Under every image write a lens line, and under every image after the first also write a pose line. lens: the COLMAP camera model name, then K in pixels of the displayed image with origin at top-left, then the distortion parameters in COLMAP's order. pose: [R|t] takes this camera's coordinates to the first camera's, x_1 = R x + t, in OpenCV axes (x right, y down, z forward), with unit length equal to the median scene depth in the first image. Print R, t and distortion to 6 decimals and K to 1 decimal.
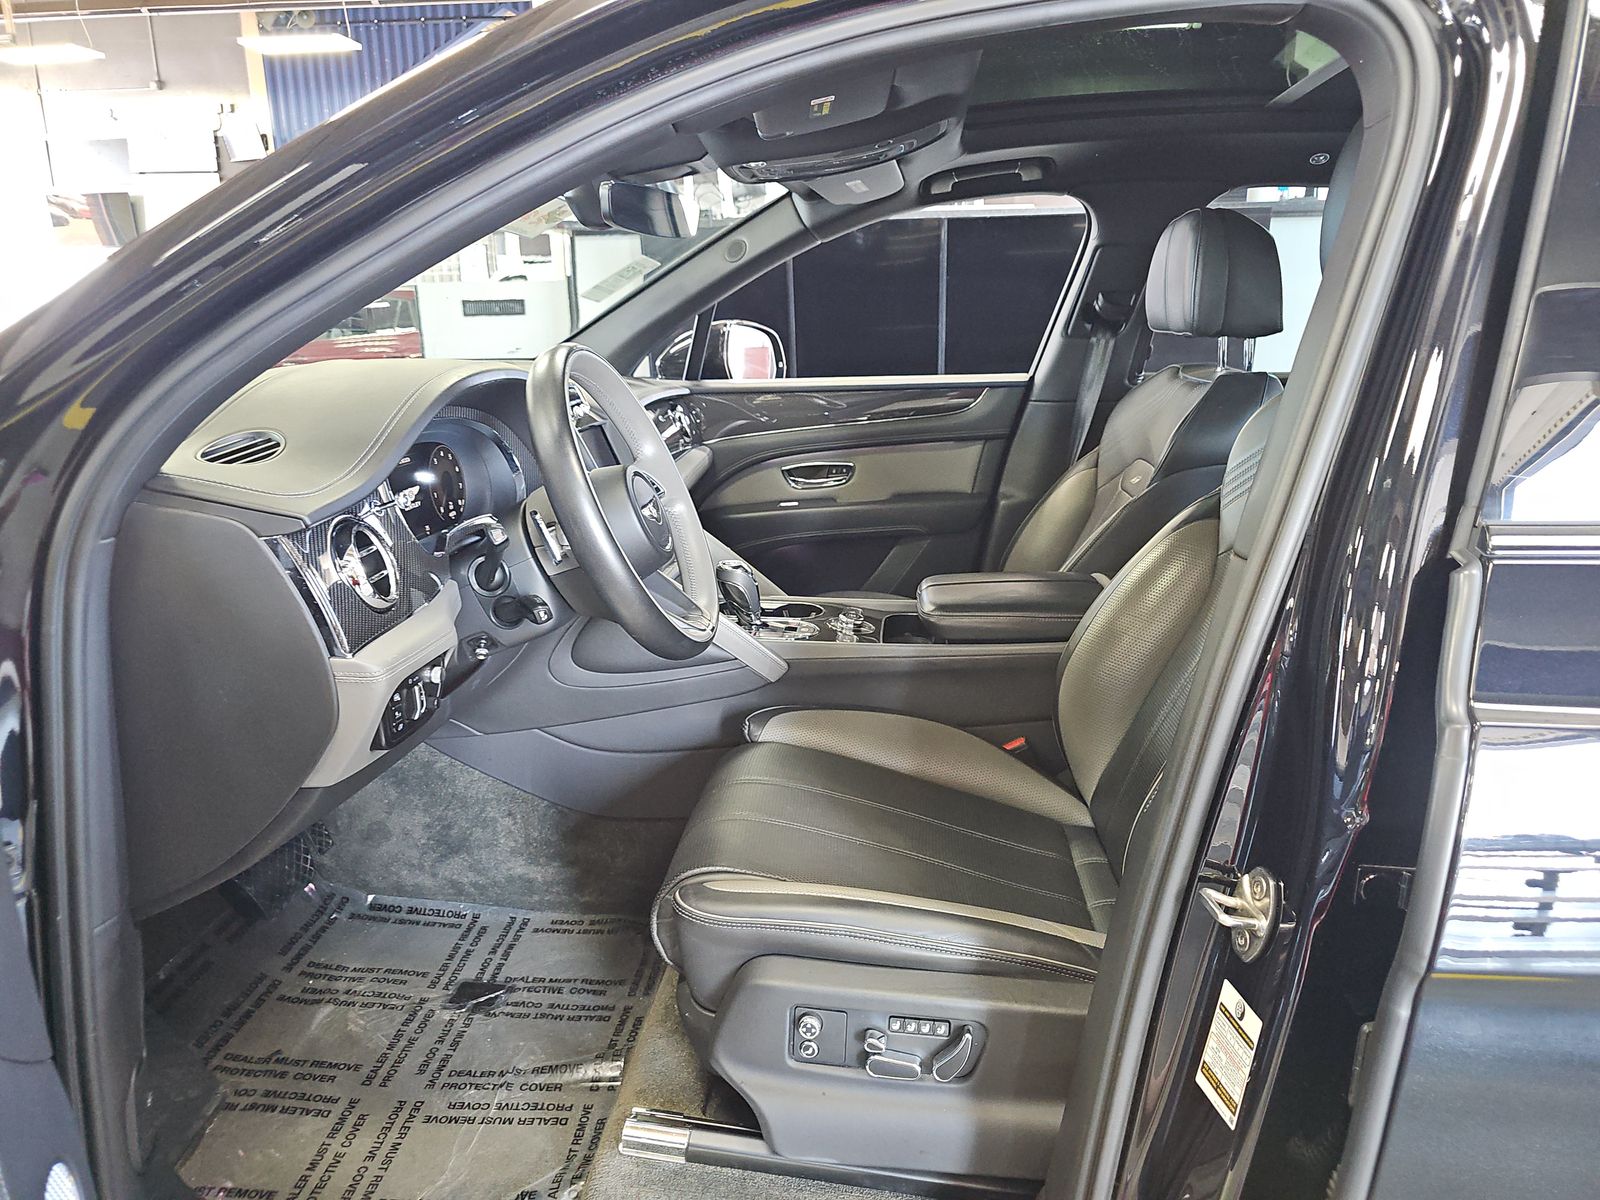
lens RADIAL K [[1112.2, 0, 800.0], [0, 1112.2, 600.0], [0, 0, 1]] dist [0.004124, 0.000032]
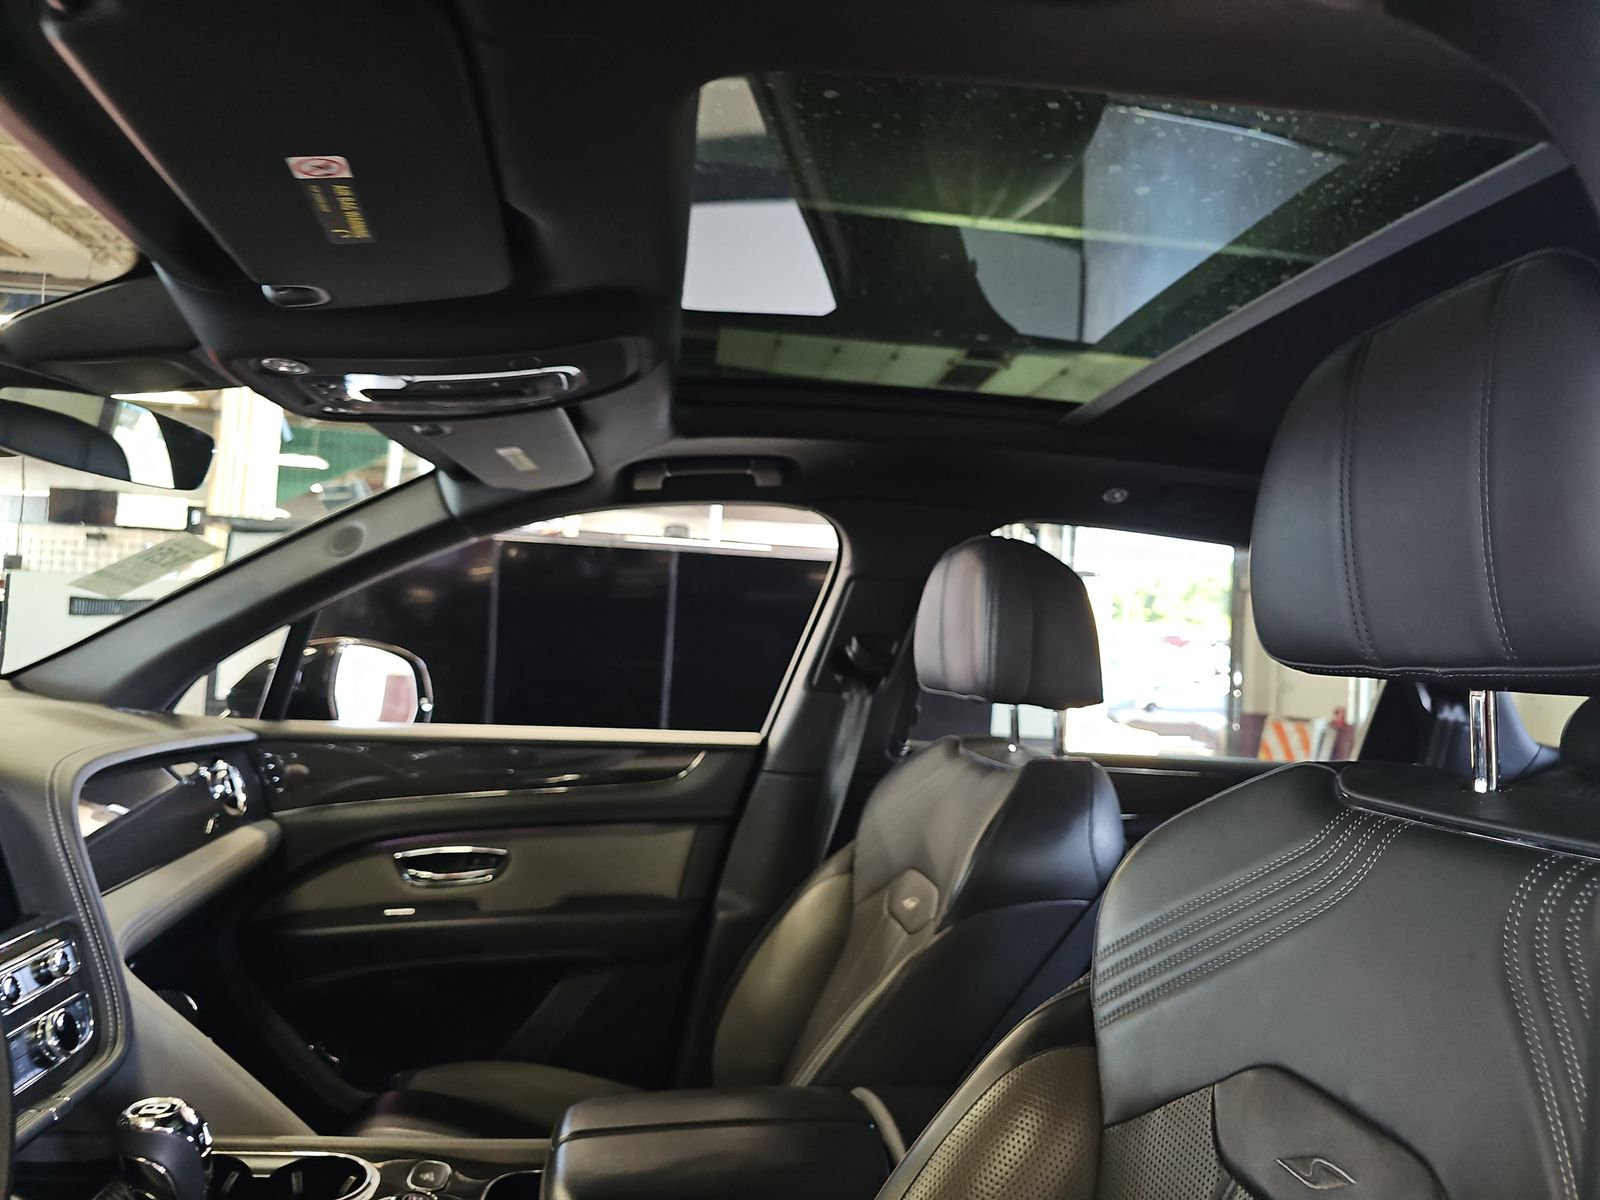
lens RADIAL K [[1112.2, 0, 800.0], [0, 1112.2, 600.0], [0, 0, 1]] dist [0.004124, 0.000032]
pose [[0.972613, 0.076633, 0.219434, 0.063819], [-0.008224, 0.954840, -0.297006, -0.071690], [-0.232285, 0.287067, 0.929320, 0.288889]]
